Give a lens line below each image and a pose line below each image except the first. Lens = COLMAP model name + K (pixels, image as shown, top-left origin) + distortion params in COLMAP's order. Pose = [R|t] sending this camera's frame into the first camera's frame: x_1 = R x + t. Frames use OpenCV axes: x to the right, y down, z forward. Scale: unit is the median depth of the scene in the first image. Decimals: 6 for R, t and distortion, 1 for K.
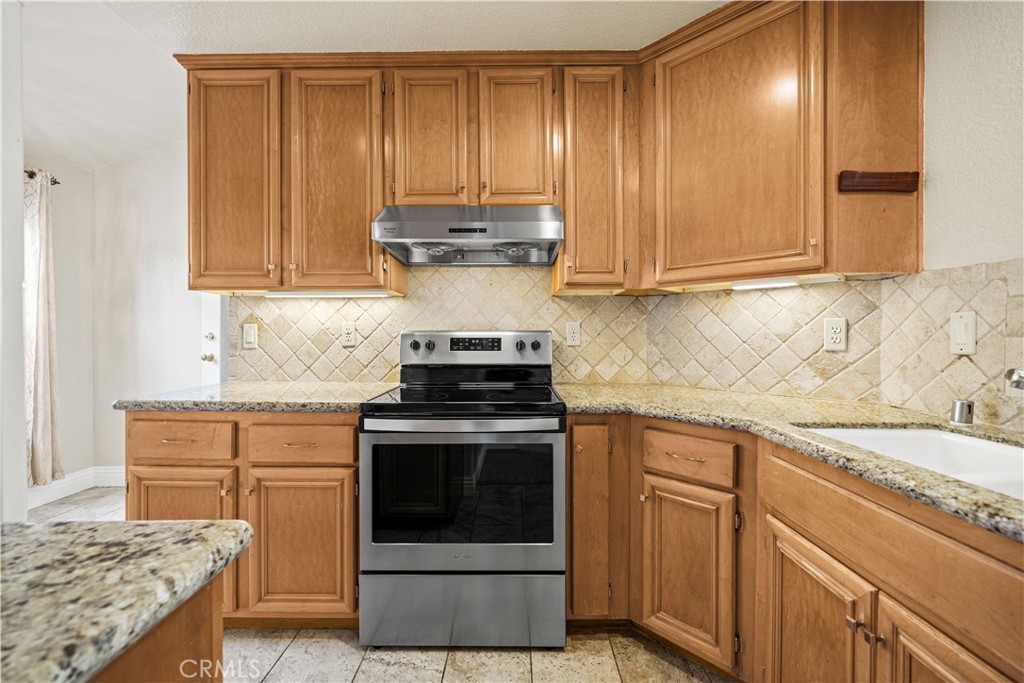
lens RADIAL K [[425.7, 0, 512.8], [0, 425.7, 338.6], [0, 0, 1]] dist [-0.000199, 0.000292]
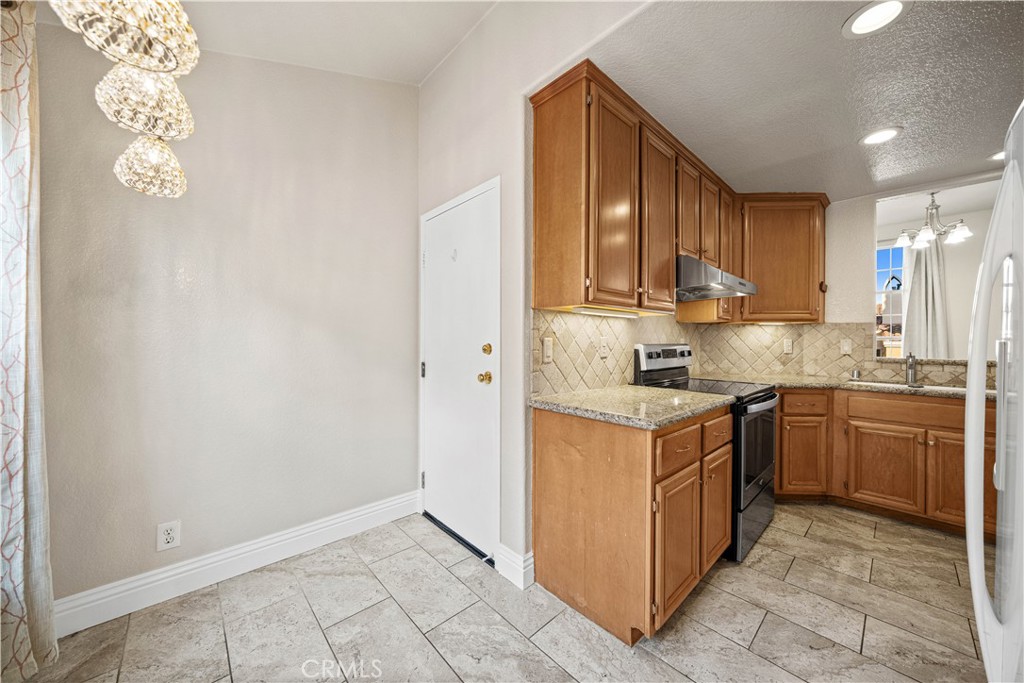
lens RADIAL K [[354.7, 0, 513.0], [0, 354.7, 342.3], [0, 0, 1]] dist [-0.001258, -0.000236]
pose [[0.731392, 0.000426, 0.681957, -1.315070], [-0.000743, 1.000000, 0.000173, -0.025049], [-0.681957, -0.000633, 0.731392, 0.479675]]
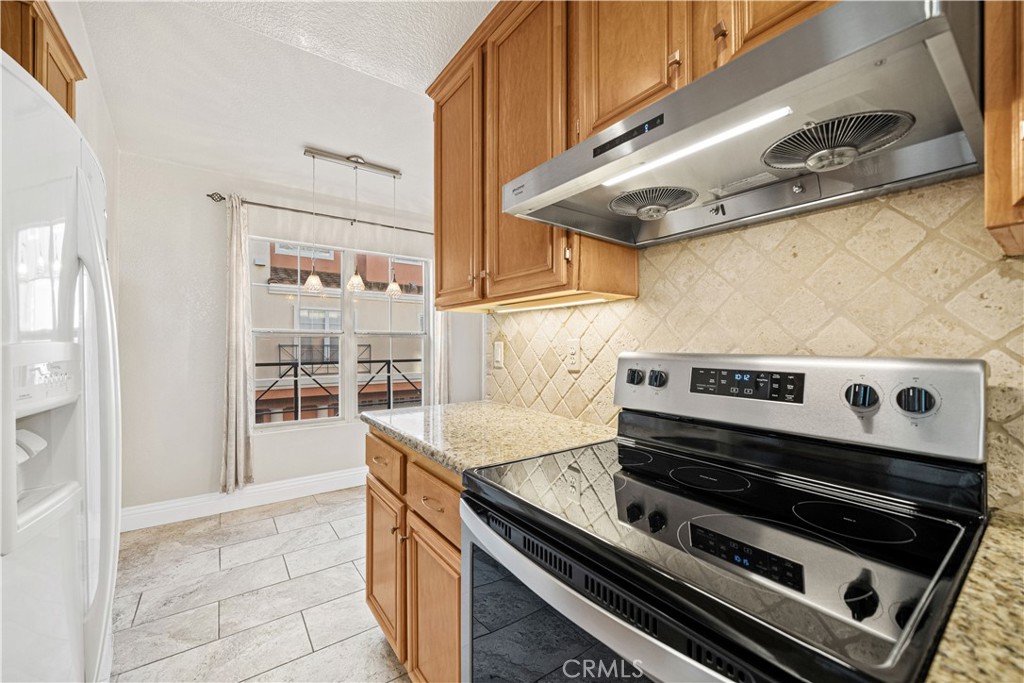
lens RADIAL K [[401.9, 0, 503.9], [0, 401.9, 344.7], [0, 0, 1]] dist [-0.004574, -0.000053]
pose [[0.585632, 0.003920, -0.810568, 0.124124], [-0.009946, 0.999948, -0.002351, -0.027084], [0.810516, 0.009439, 0.585640, 0.514092]]
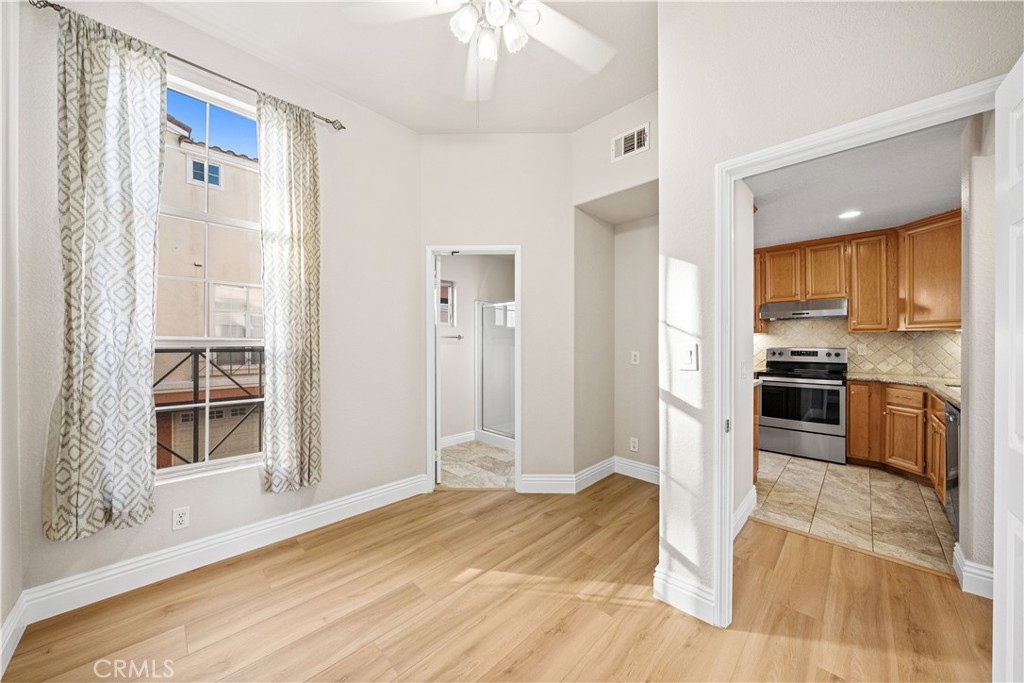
lens RADIAL K [[354.7, 0, 512.7], [0, 354.7, 342.9], [0, 0, 1]] dist [-0.001258, -0.000236]
pose [[0.714716, 0.001726, -0.699412, 0.139442], [-0.004078, 0.999990, -0.001699, -0.037230], [0.699403, 0.004067, 0.714716, -1.612494]]
